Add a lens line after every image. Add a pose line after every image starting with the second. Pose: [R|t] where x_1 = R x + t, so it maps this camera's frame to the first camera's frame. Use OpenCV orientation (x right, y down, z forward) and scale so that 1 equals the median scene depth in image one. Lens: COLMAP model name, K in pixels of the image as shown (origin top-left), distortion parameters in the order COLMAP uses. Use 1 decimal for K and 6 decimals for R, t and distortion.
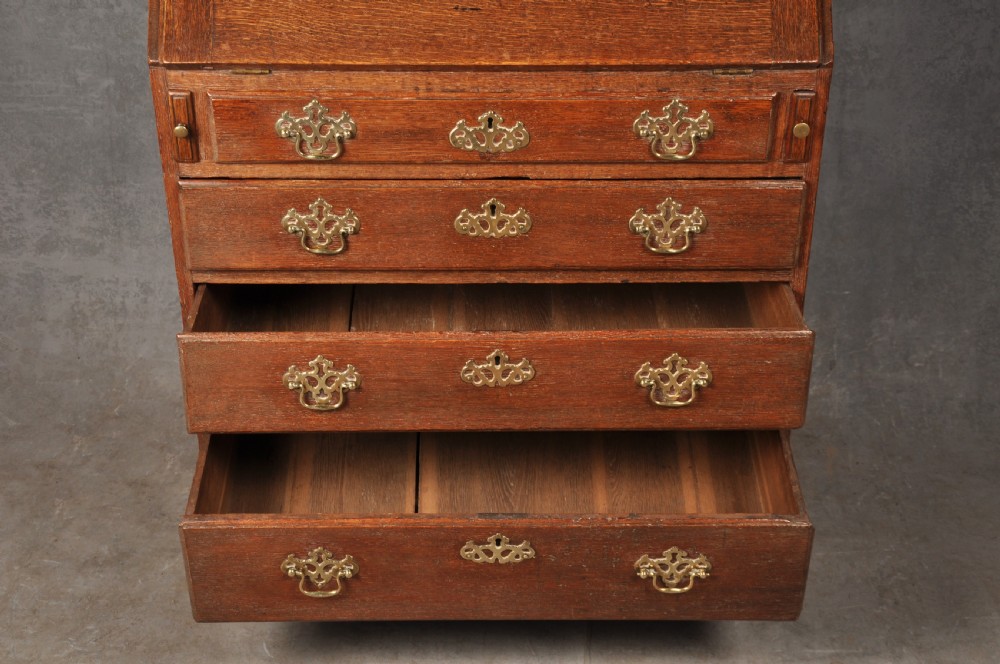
lens RADIAL K [[1587.2, 0, 499.2], [0, 1587.2, 351.0], [0, 0, 1]] dist [0.135189, 0.697703]
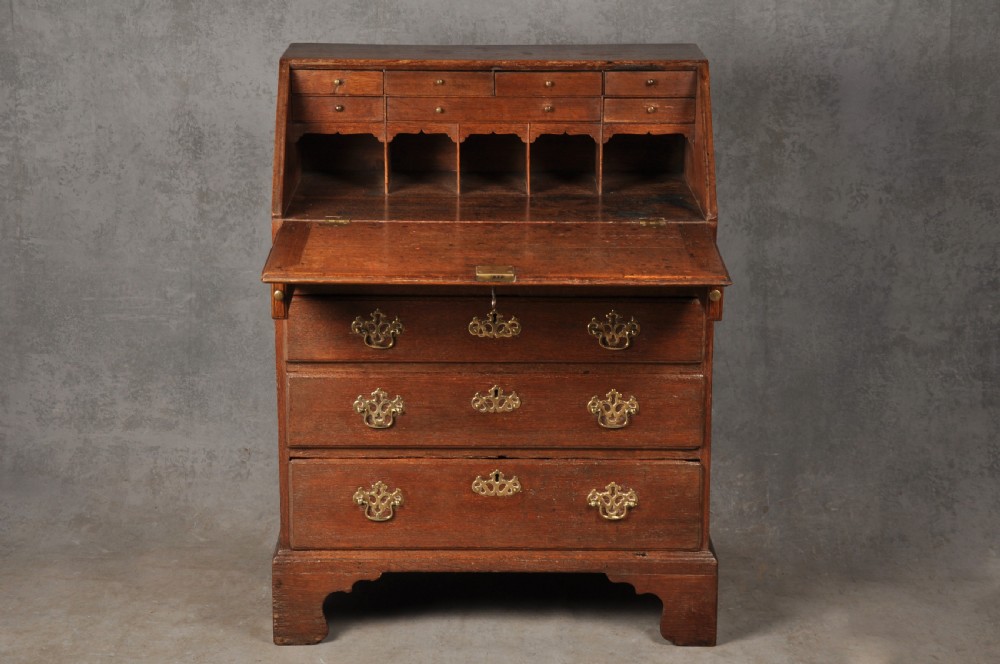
lens RADIAL K [[2118.7, 0, 500.5], [0, 2118.7, 344.2], [0, 0, 1]] dist [0.413682, 0.408830]
pose [[0.999983, 0.004315, 0.004030, -0.004966], [-0.003096, 0.964368, -0.264545, 0.325682], [-0.005028, 0.264528, 0.964365, -0.636211]]
